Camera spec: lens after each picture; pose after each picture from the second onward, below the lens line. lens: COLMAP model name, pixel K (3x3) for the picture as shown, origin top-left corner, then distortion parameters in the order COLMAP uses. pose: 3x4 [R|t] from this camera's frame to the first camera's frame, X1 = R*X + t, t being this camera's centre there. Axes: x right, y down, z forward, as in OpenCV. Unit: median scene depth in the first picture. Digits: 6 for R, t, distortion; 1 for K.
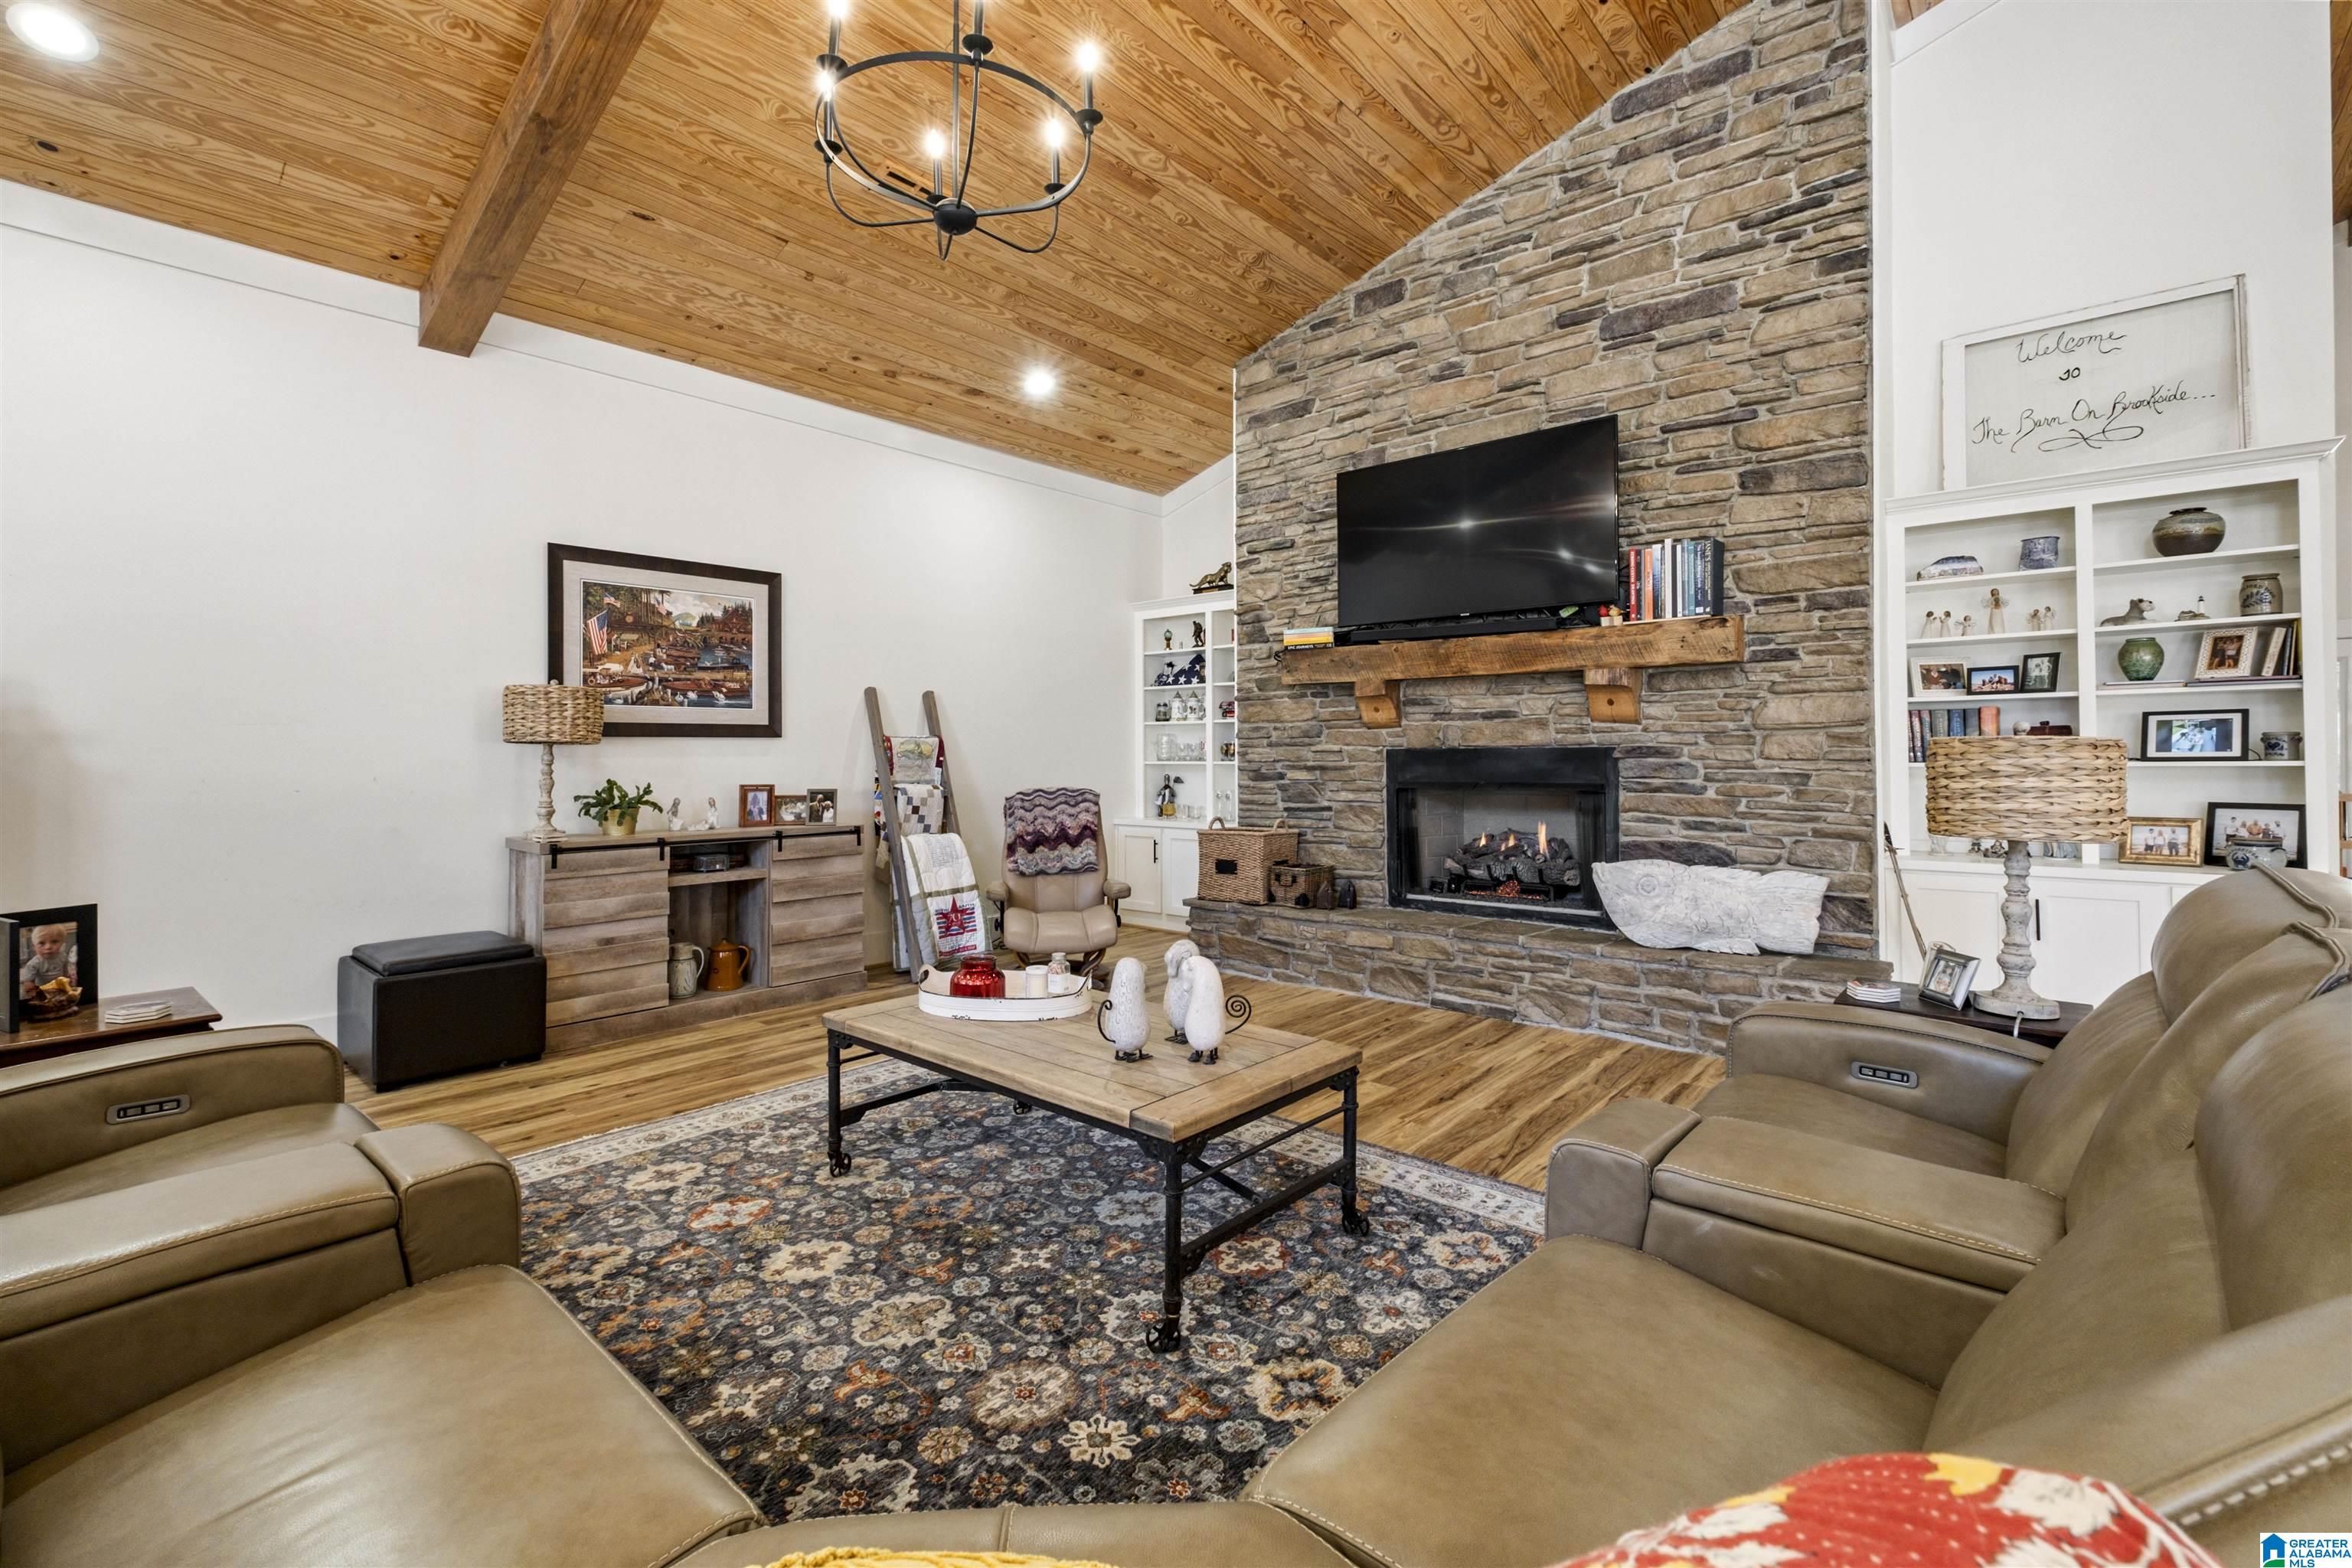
lens RADIAL K [[1027.7, 0, 1171.9], [0, 1027.7, 743.7], [0, 0, 1]] dist [0.006685, -0.006266]
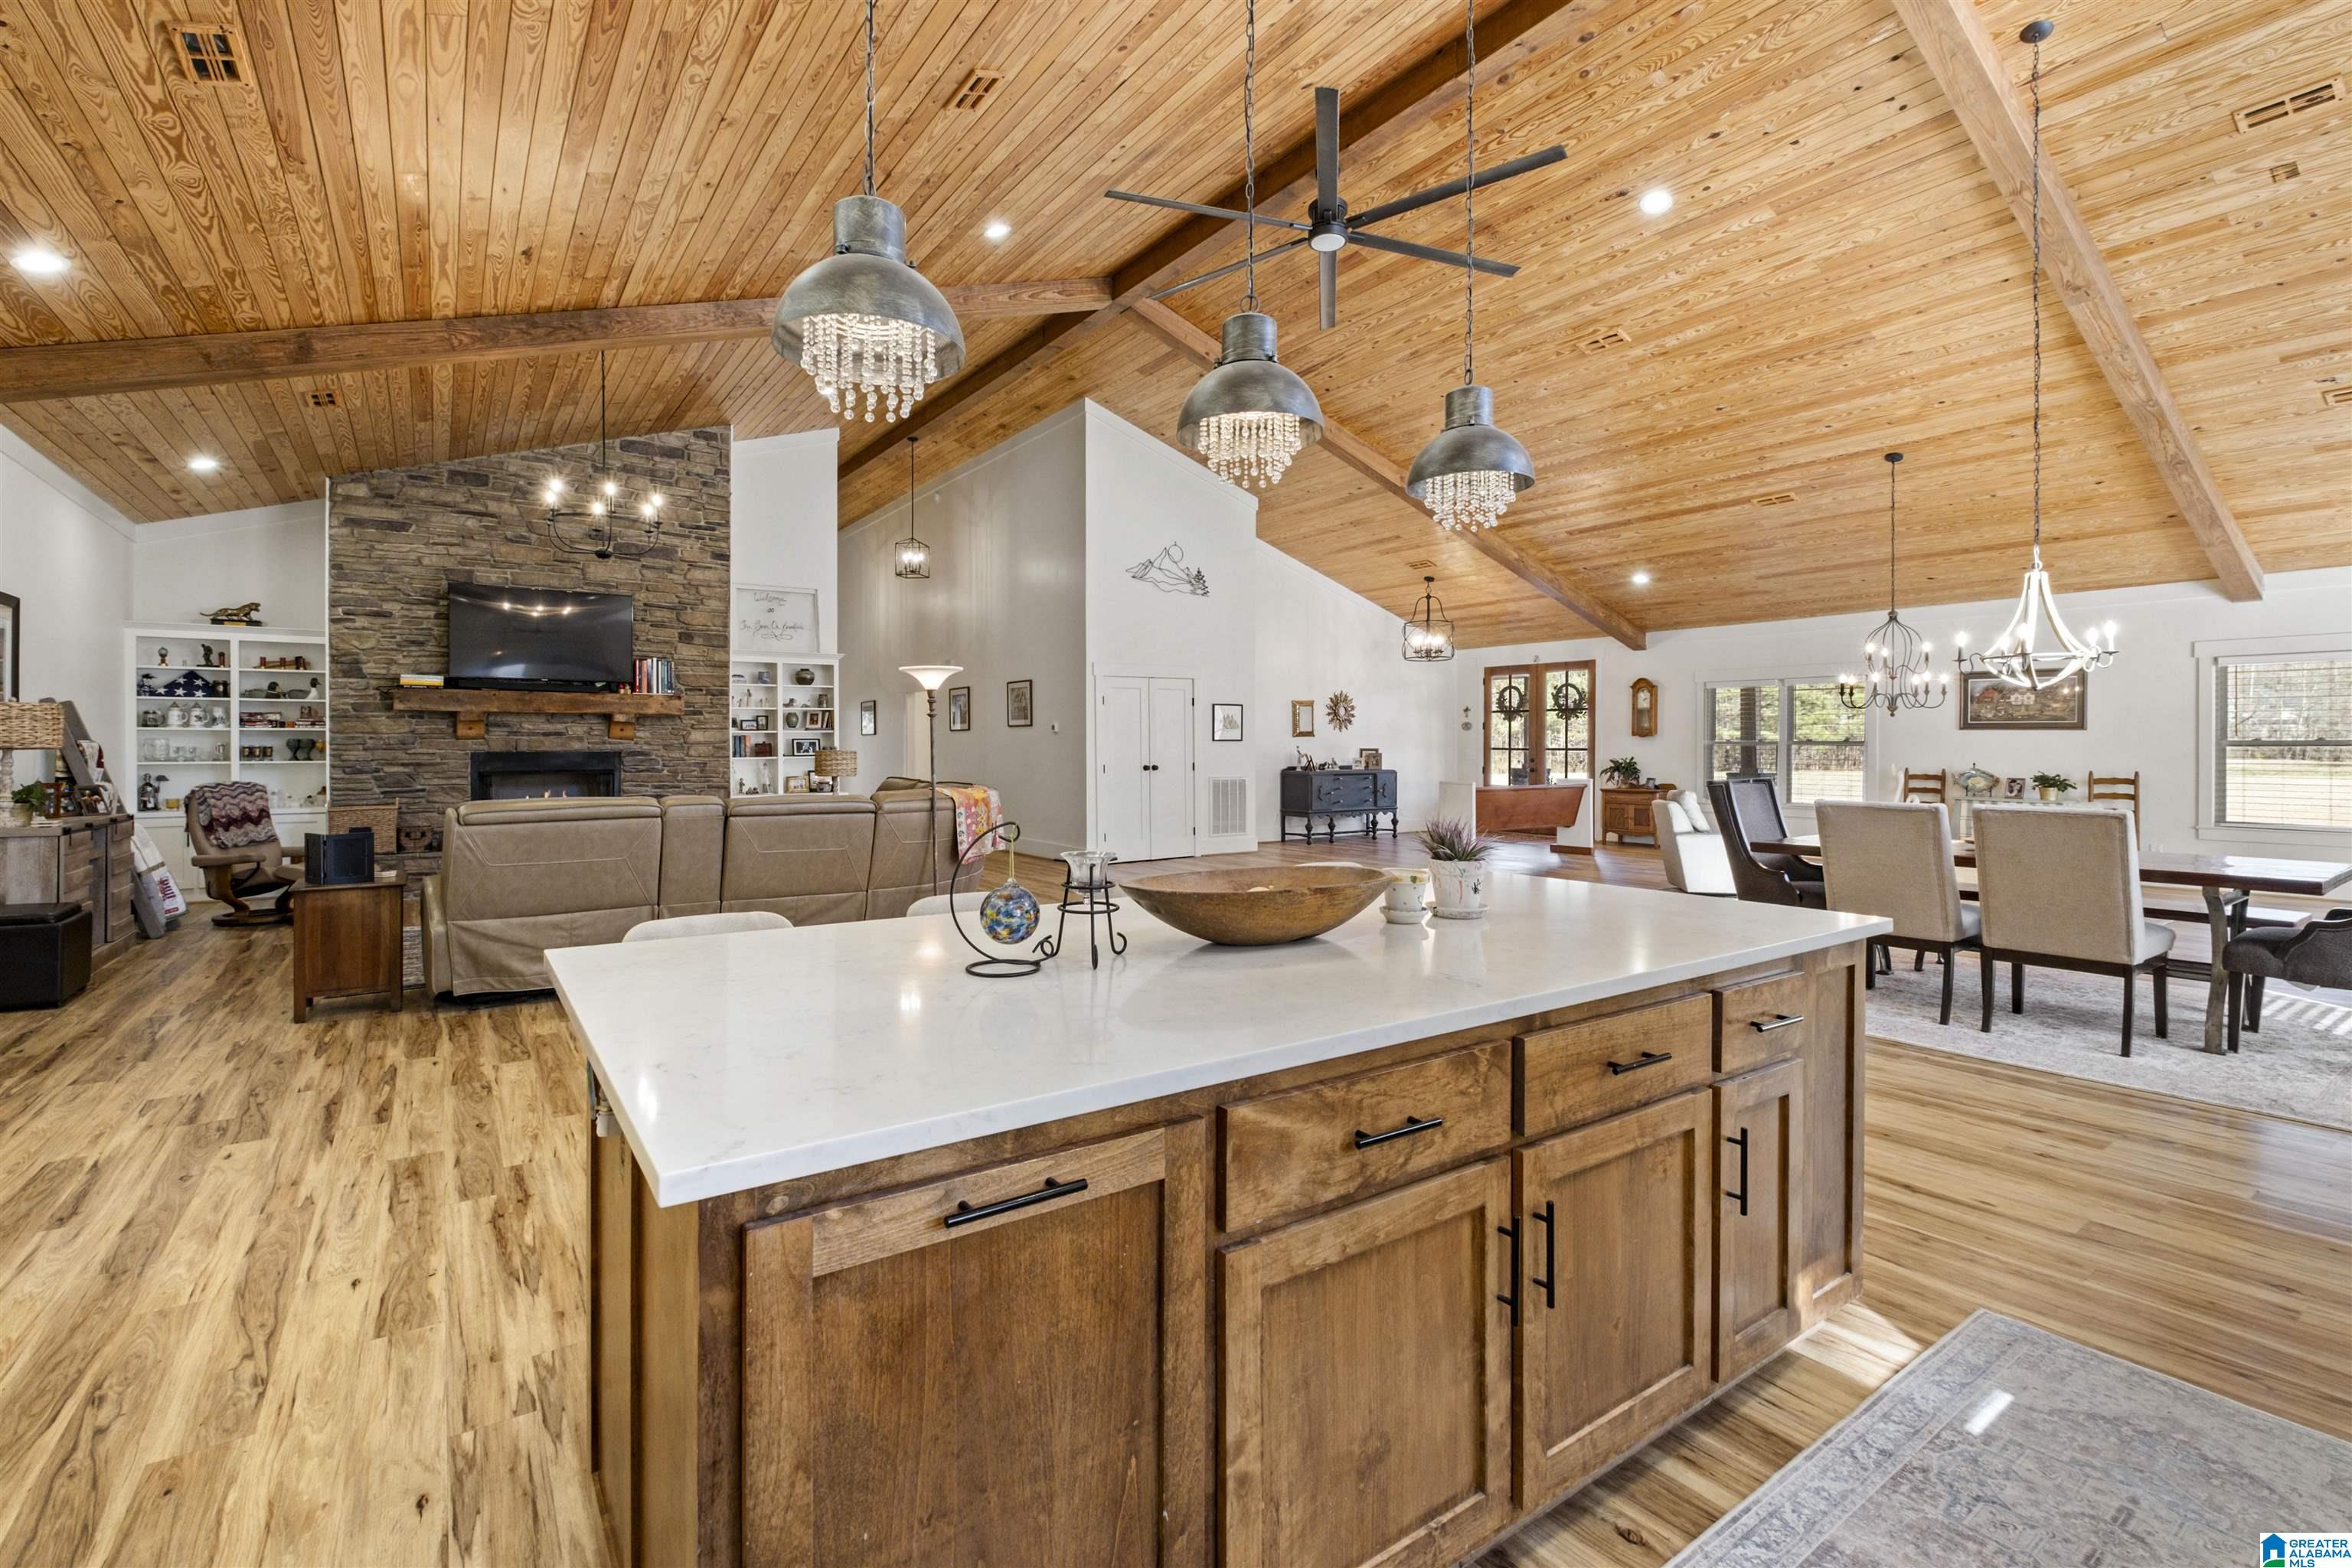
lens RADIAL K [[1027.7, 0, 1152.4], [0, 1027.7, 750.3], [0, 0, 1]] dist [0.006685, -0.006266]
pose [[0.252925, 0.000439, 0.967486, -1.298237], [-0.009478, 0.999953, 0.002024, -0.013147], [-0.967439, -0.009681, 0.252917, -0.561679]]
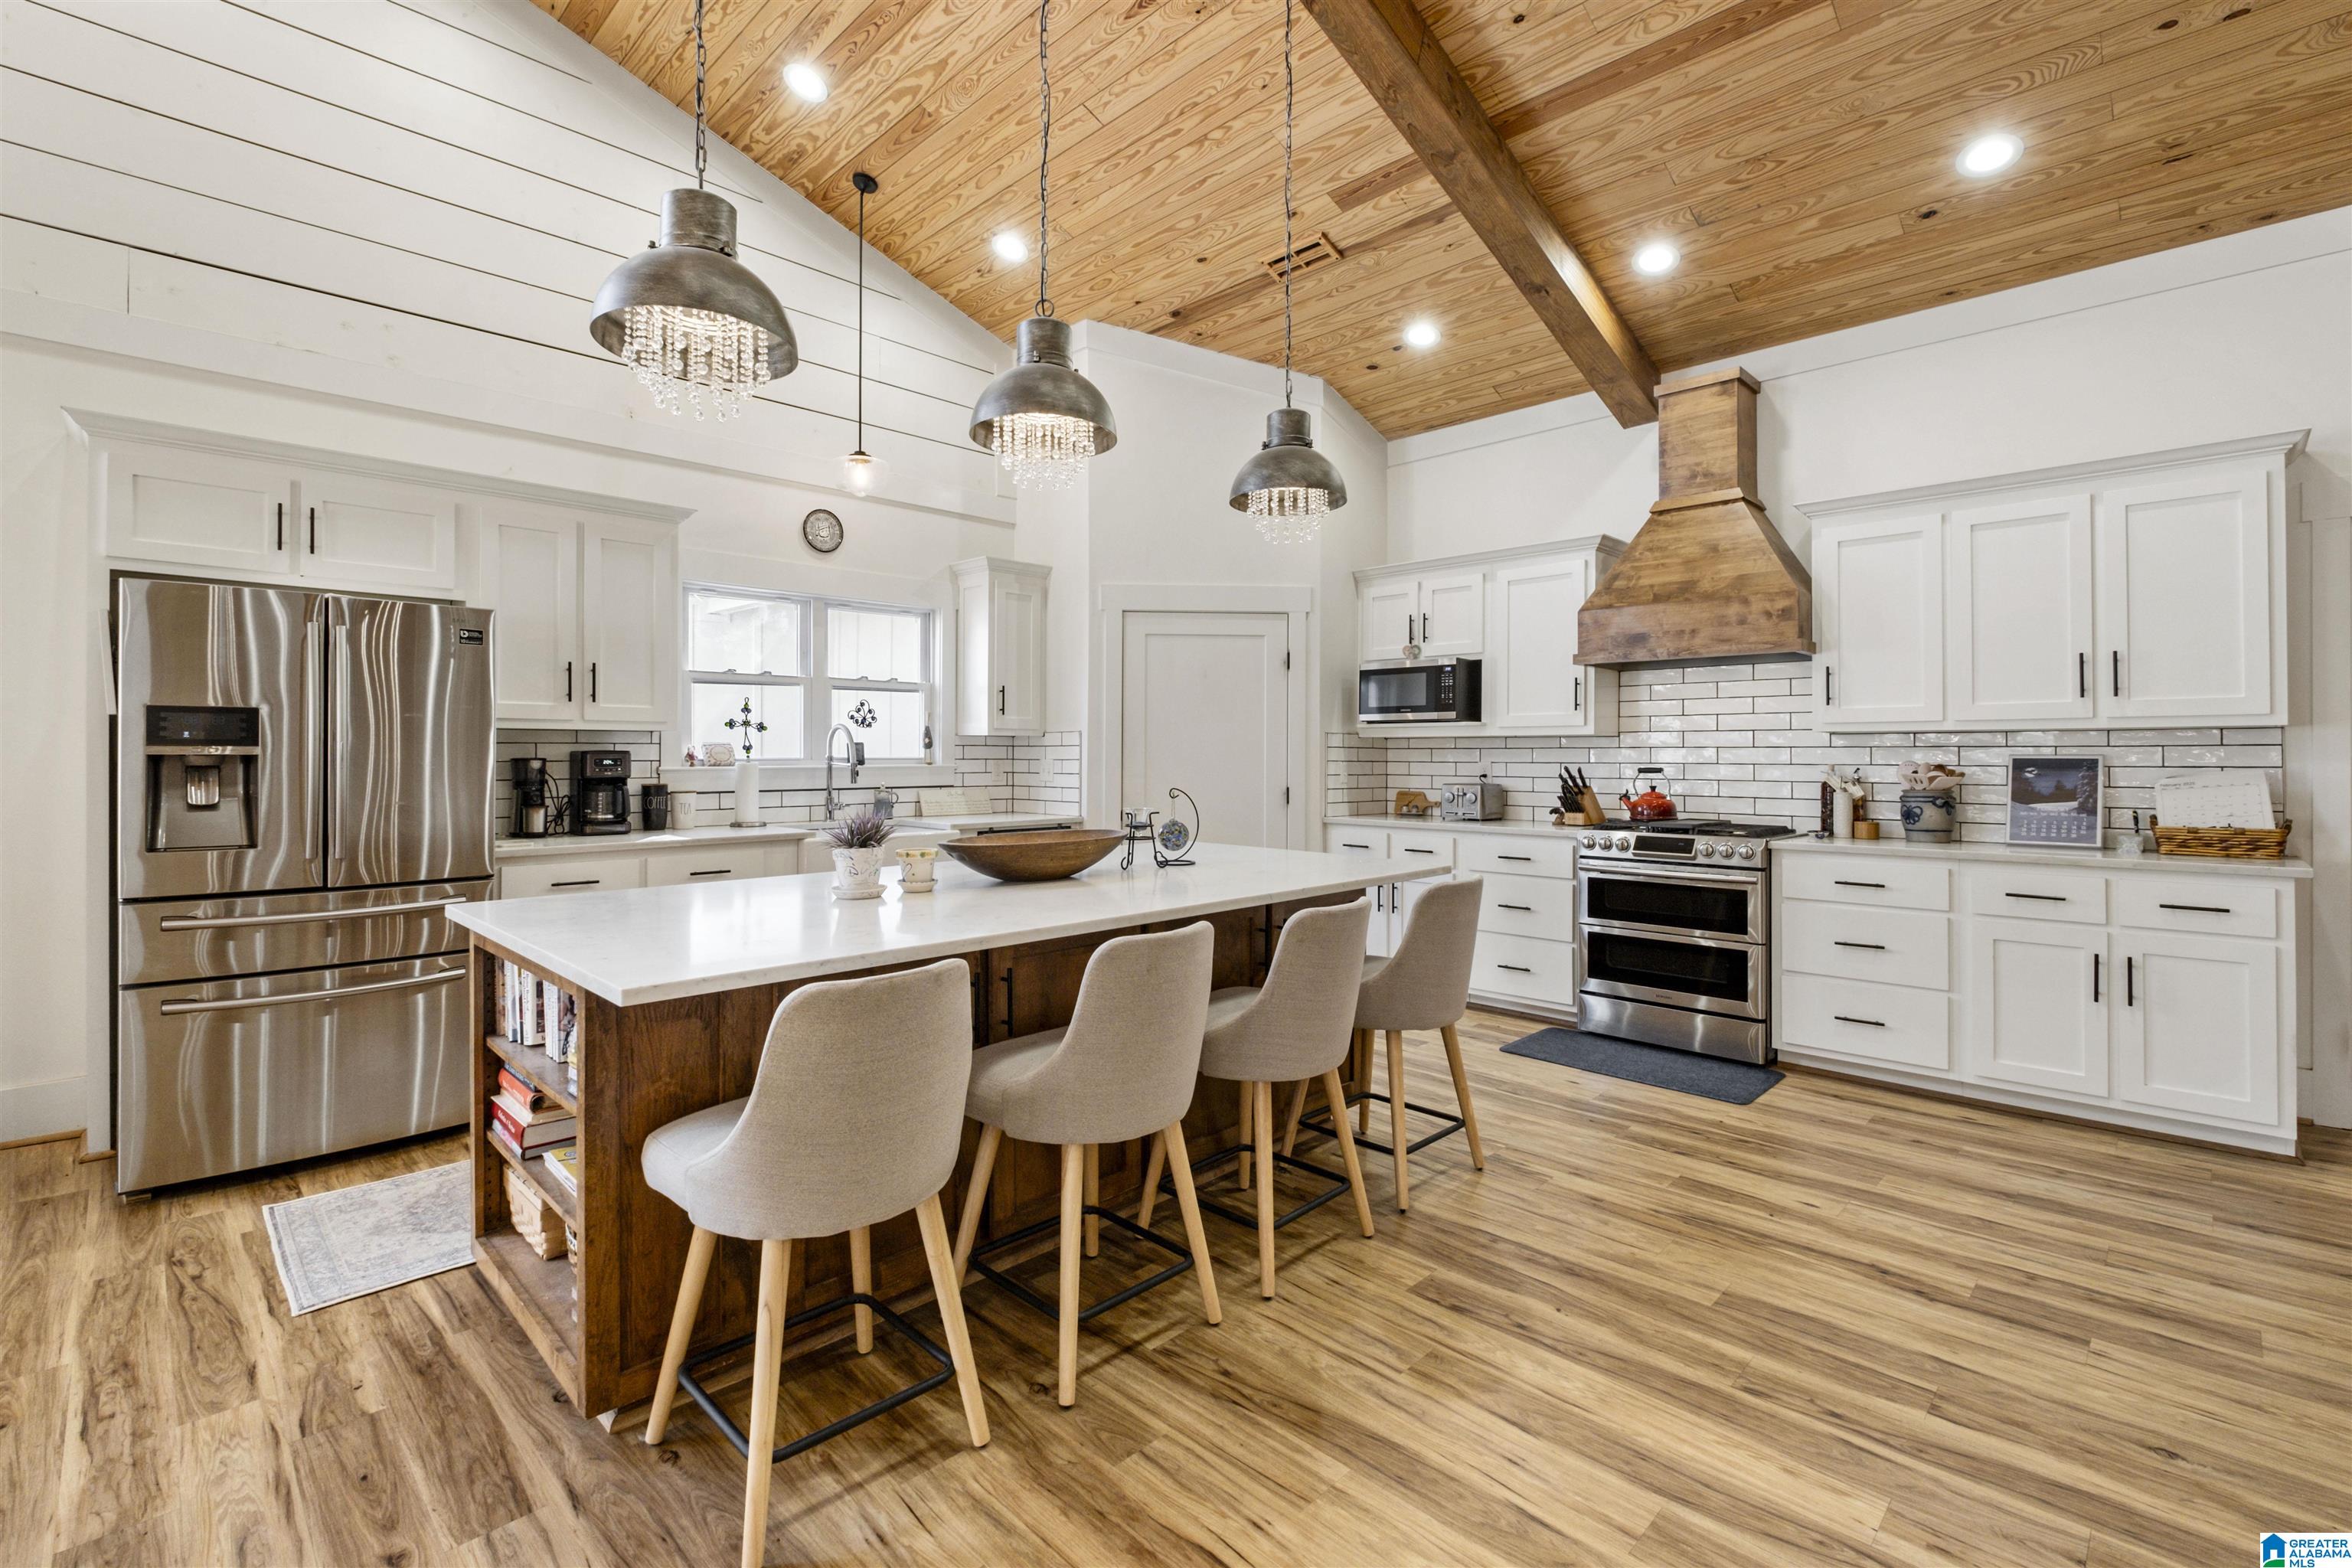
lens RADIAL K [[1027.7, 0, 1150.2], [0, 1027.7, 747.7], [0, 0, 1]] dist [0.006685, -0.006266]
pose [[-0.081046, -0.000626, -0.996710, -0.287252], [0.005613, 0.999984, -0.001085, -0.011382], [0.996695, -0.005682, -0.081041, -0.386755]]
